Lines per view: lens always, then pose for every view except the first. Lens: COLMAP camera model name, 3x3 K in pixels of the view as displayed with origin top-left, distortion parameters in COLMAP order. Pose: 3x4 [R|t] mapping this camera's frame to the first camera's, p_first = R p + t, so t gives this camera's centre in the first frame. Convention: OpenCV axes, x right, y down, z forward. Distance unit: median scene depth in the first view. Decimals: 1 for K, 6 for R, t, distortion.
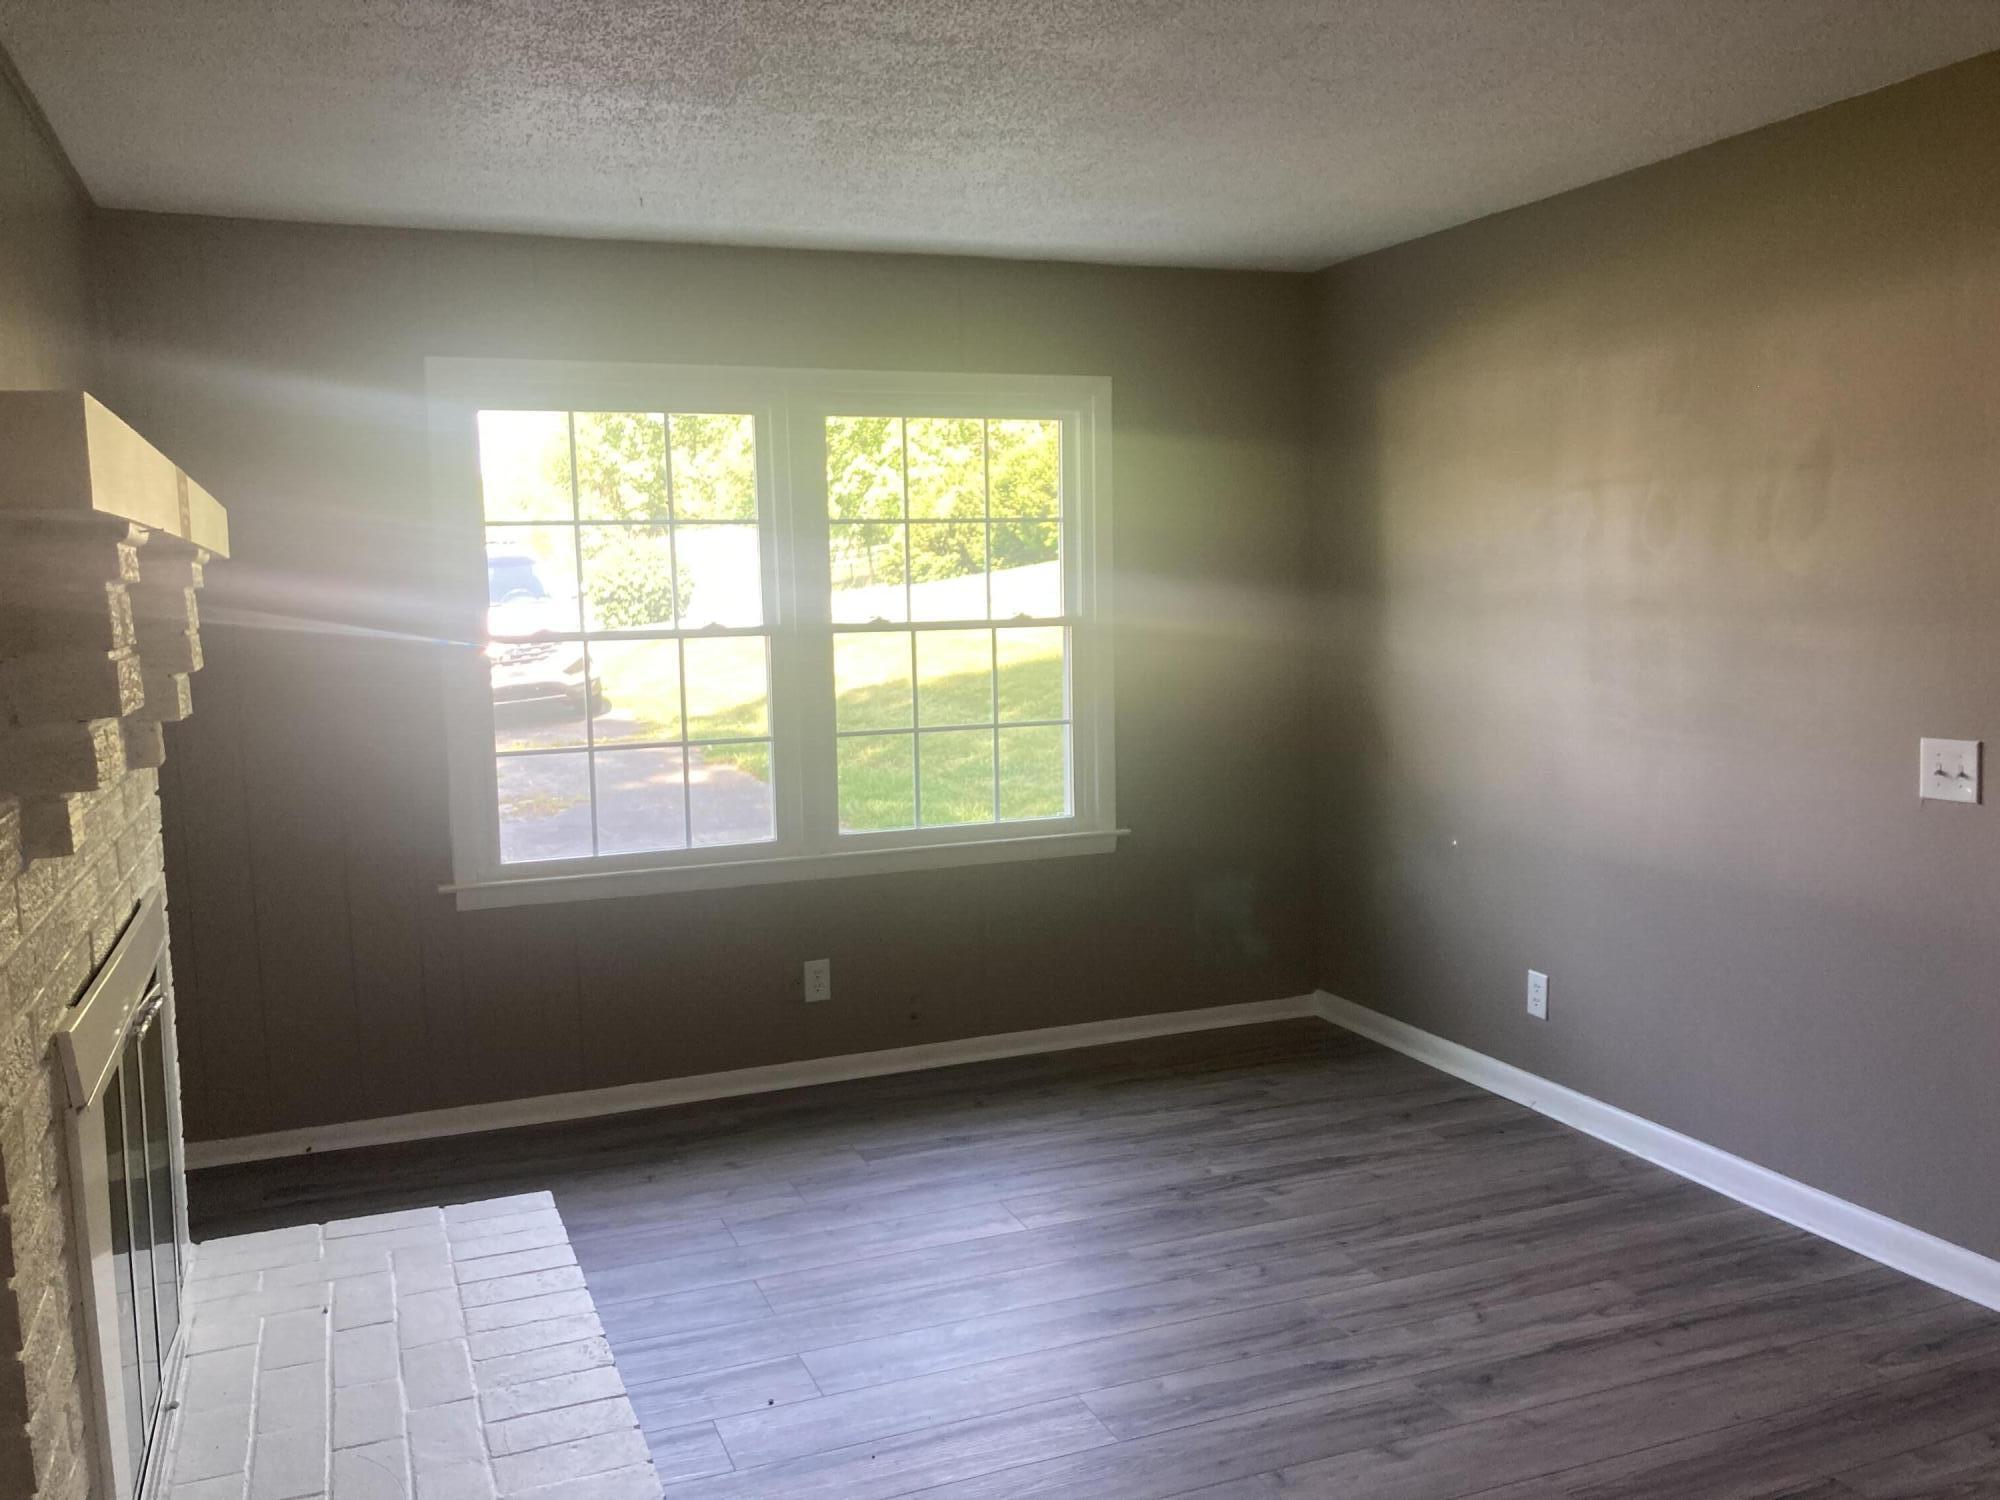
lens RADIAL K [[1598.2, 0, 1000.0], [0, 1598.2, 741.7], [0, 0, 1]] dist [0.004112, 0.000052]
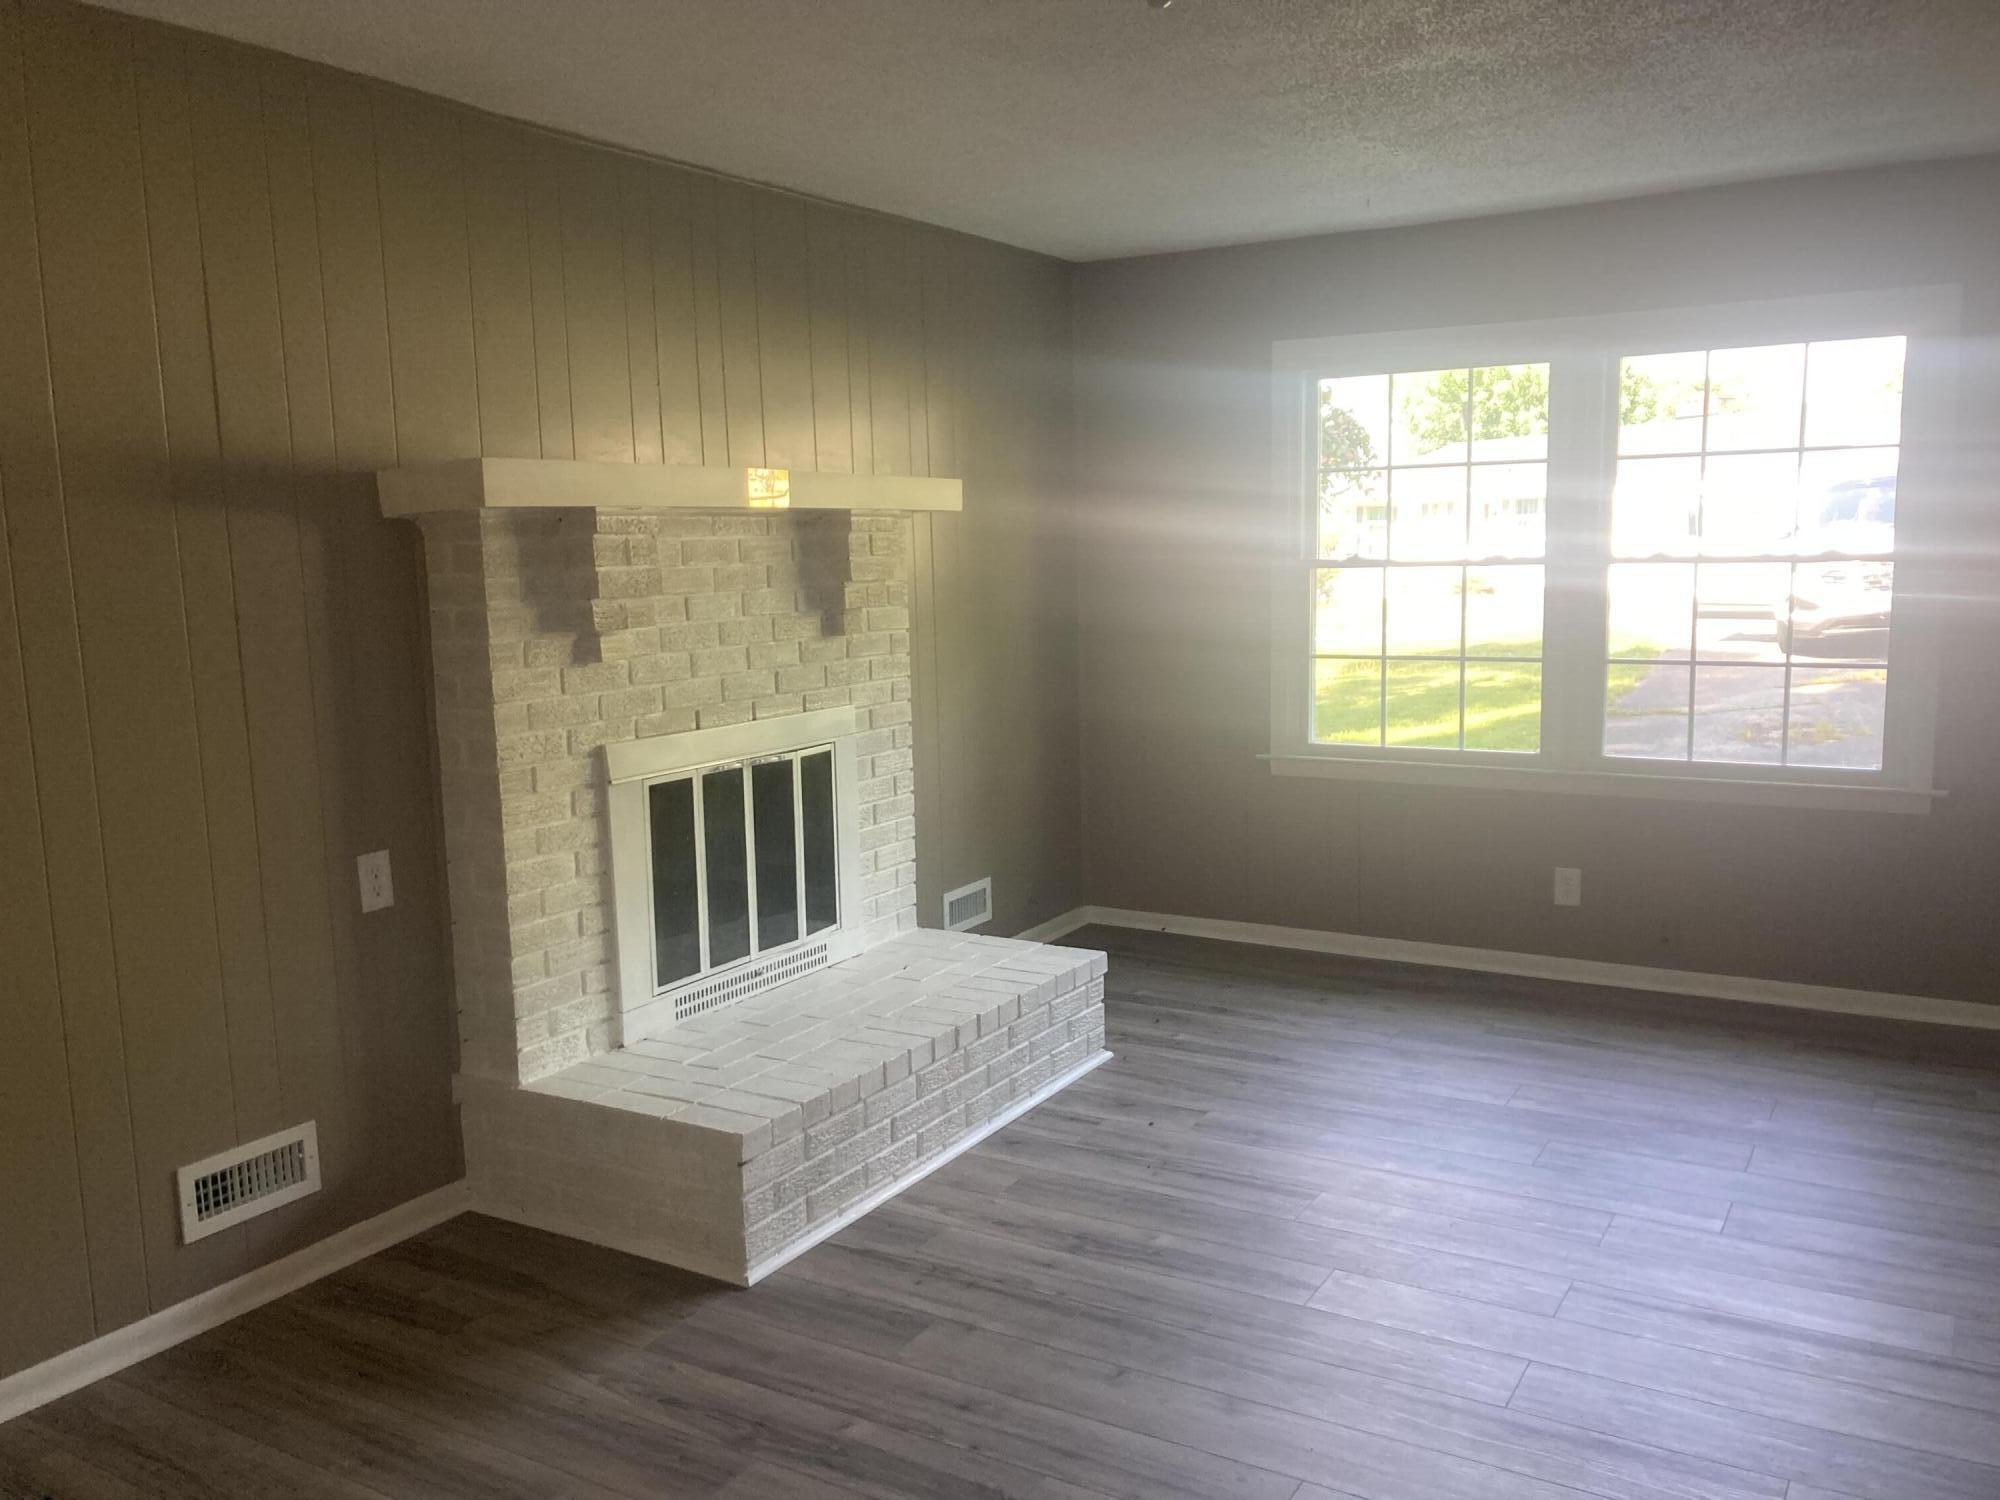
lens RADIAL K [[1622.0, 0, 995.2], [0, 1622.0, 756.3], [0, 0, 1]] dist [-0.000024, -0.065065]
pose [[0.616266, 0.118538, -0.778566, 0.526791], [-0.069030, 0.992933, 0.096536, -0.018725], [0.784507, -0.005748, 0.620093, 0.014578]]
